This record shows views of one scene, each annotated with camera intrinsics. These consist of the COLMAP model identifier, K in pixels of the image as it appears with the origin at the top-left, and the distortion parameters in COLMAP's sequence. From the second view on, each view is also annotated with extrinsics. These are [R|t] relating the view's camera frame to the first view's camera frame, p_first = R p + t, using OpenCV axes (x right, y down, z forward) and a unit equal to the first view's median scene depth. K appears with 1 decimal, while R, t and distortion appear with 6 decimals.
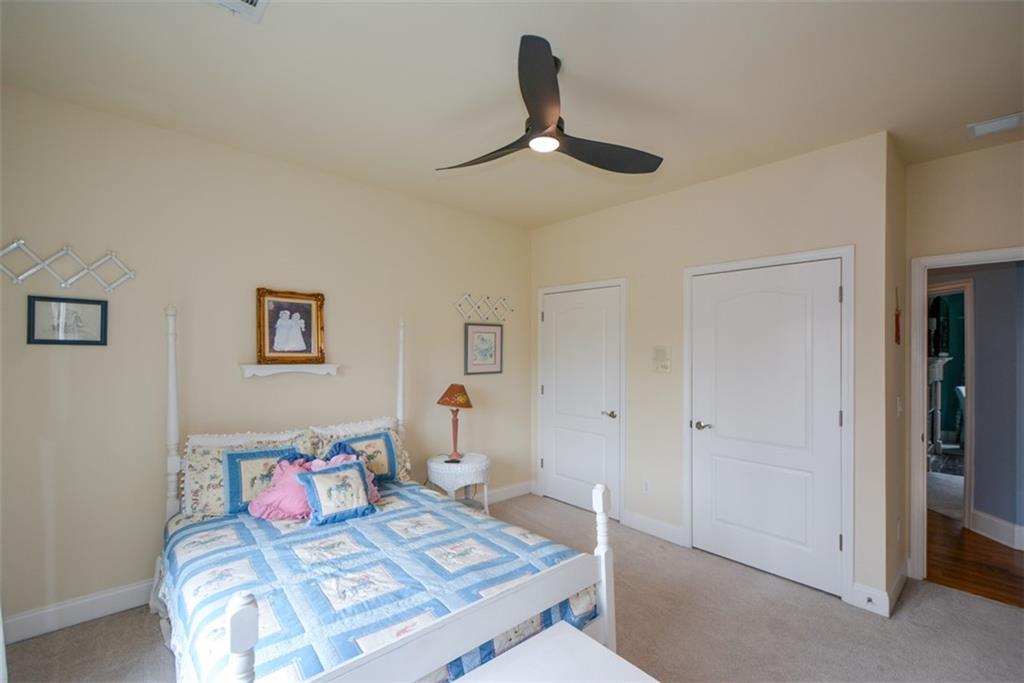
lens RADIAL K [[443.4, 0, 512.0], [0, 443.4, 341.5], [0, 0, 1]] dist [-0.001414, -0.000203]
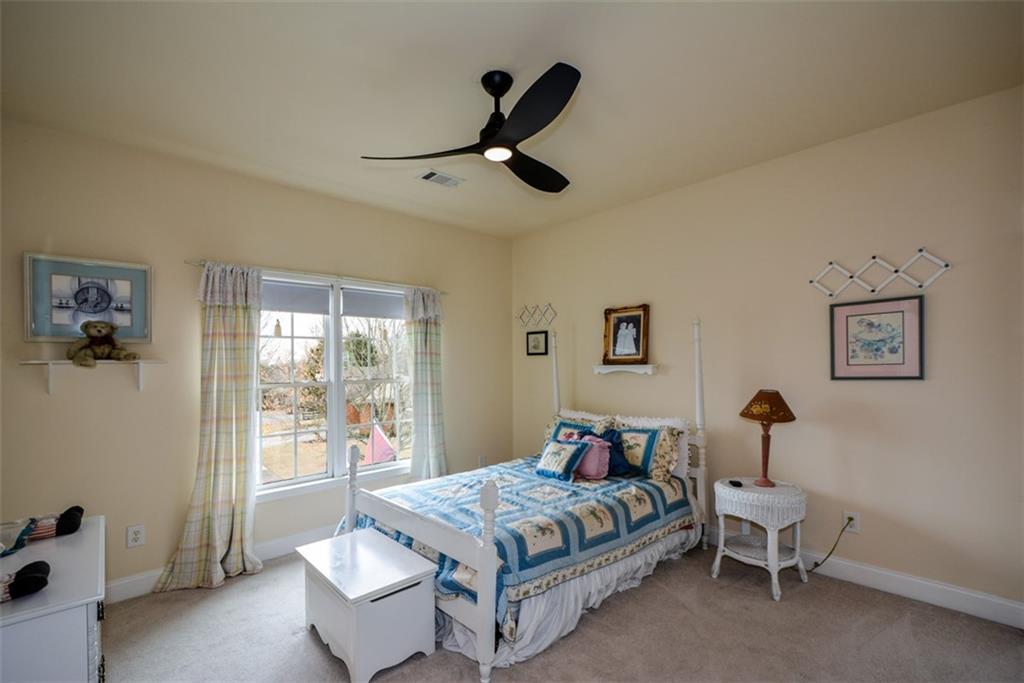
lens RADIAL K [[442.3, 0, 508.1], [0, 442.3, 368.5], [0, 0, 1]] dist [0.001172, -0.000079]
pose [[0.030987, 0.012513, -0.999441, 0.746607], [0.059413, 0.998131, 0.014338, 0.023323], [0.997752, -0.059824, 0.030185, 0.623929]]
